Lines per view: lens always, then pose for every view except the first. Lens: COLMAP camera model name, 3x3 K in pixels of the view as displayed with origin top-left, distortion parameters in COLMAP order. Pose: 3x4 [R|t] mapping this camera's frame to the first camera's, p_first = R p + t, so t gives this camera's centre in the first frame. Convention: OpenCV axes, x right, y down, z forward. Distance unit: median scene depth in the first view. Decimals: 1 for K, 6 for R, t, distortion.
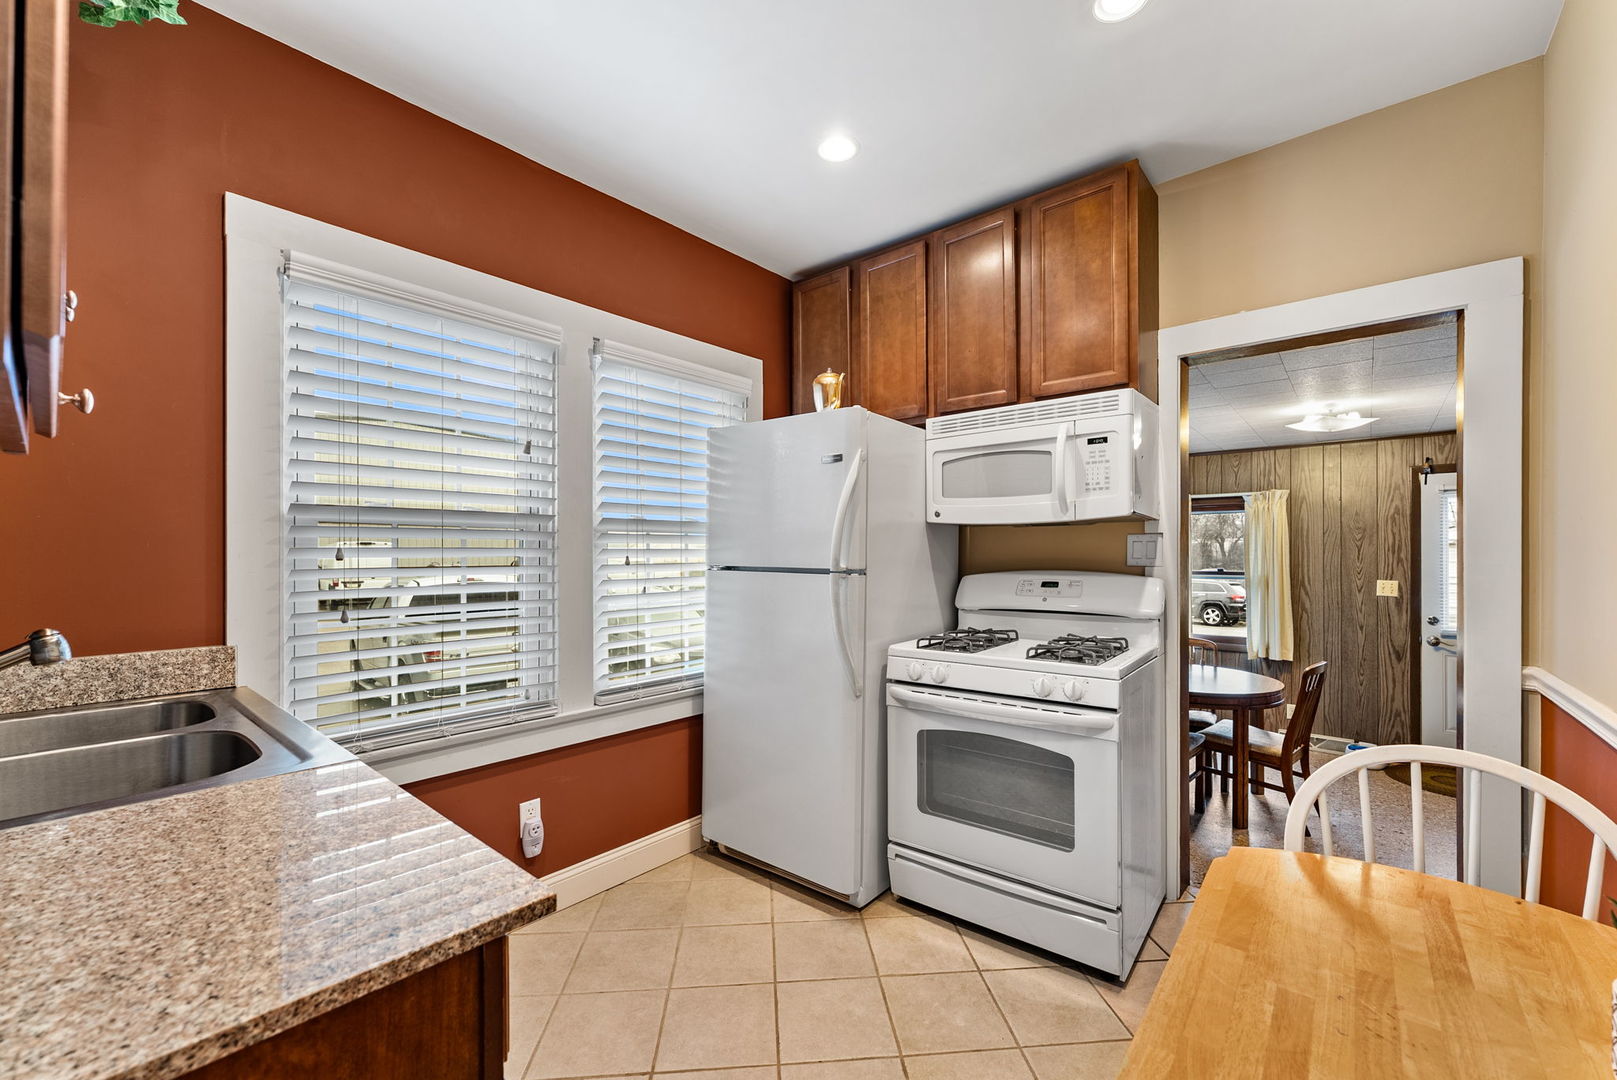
lens RADIAL K [[647.4, 0, 806.0], [0, 647.4, 545.1], [0, 0, 1]] dist [-0.000500, -0.000012]
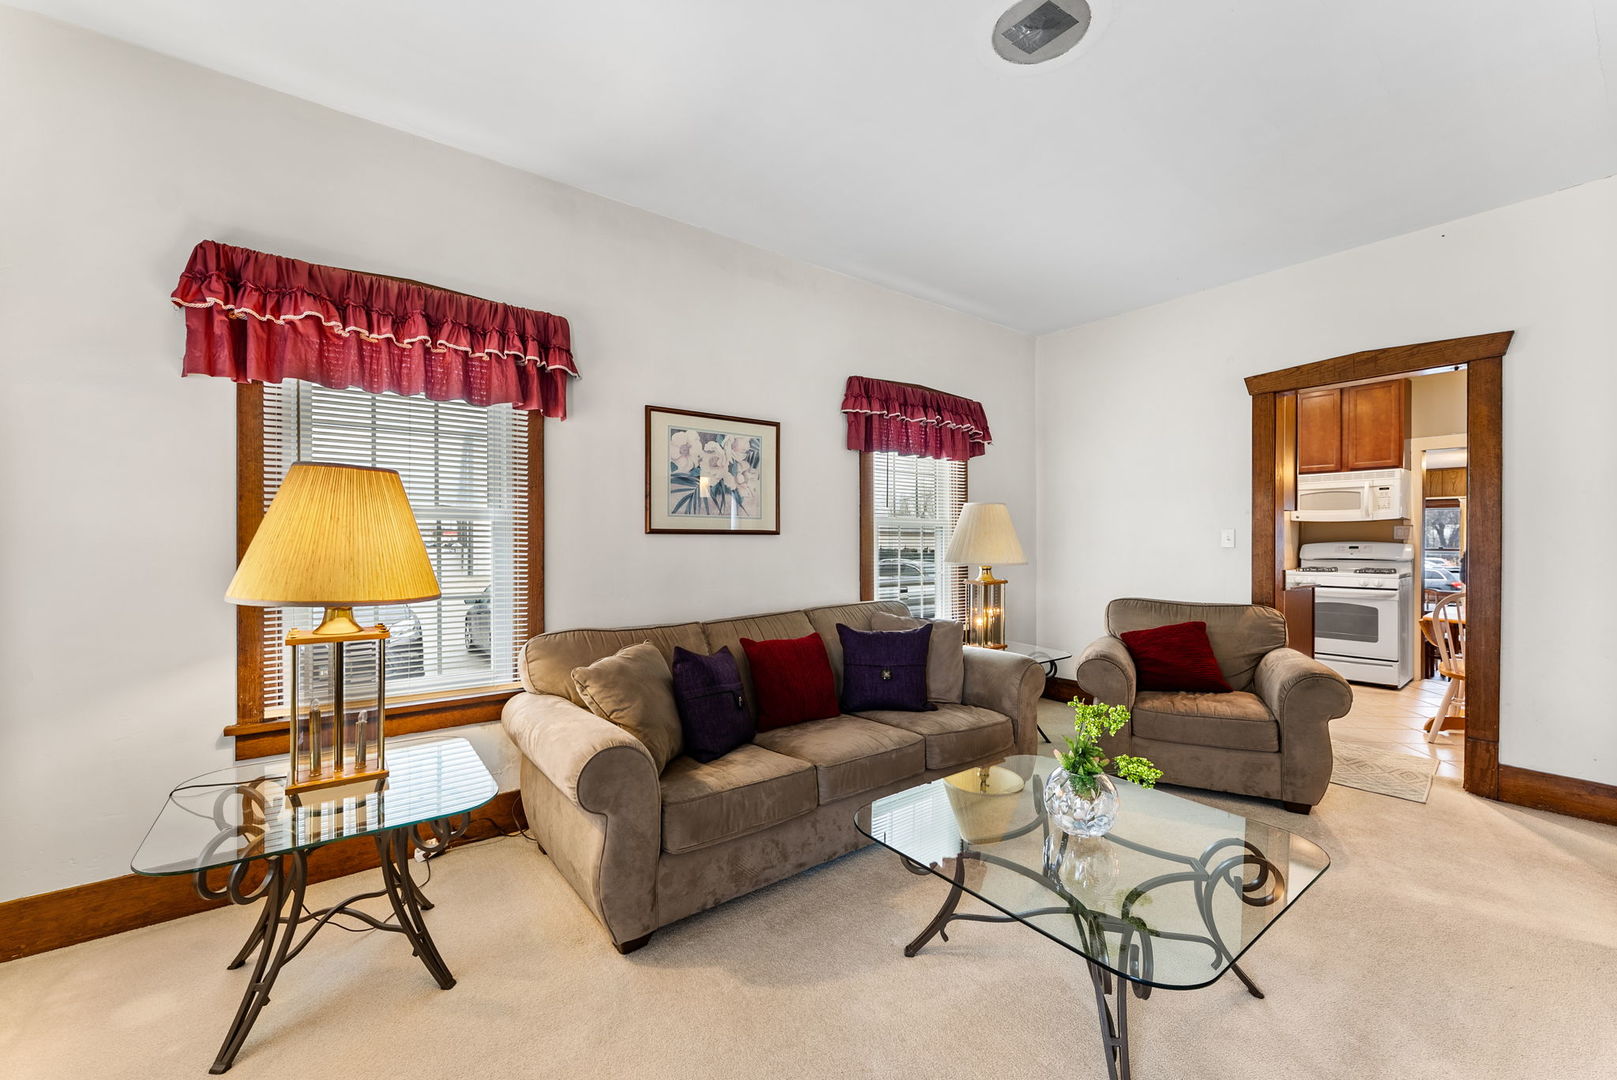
lens RADIAL K [[632.5, 0, 808.5], [0, 632.5, 540.0], [0, 0, 1]] dist [0.000771, 0.000131]
pose [[0.977349, -0.000002, -0.211633, -1.163020], [0.002306, 0.999941, 0.010639, 0.006417], [0.211621, -0.010886, 0.977291, -1.796435]]
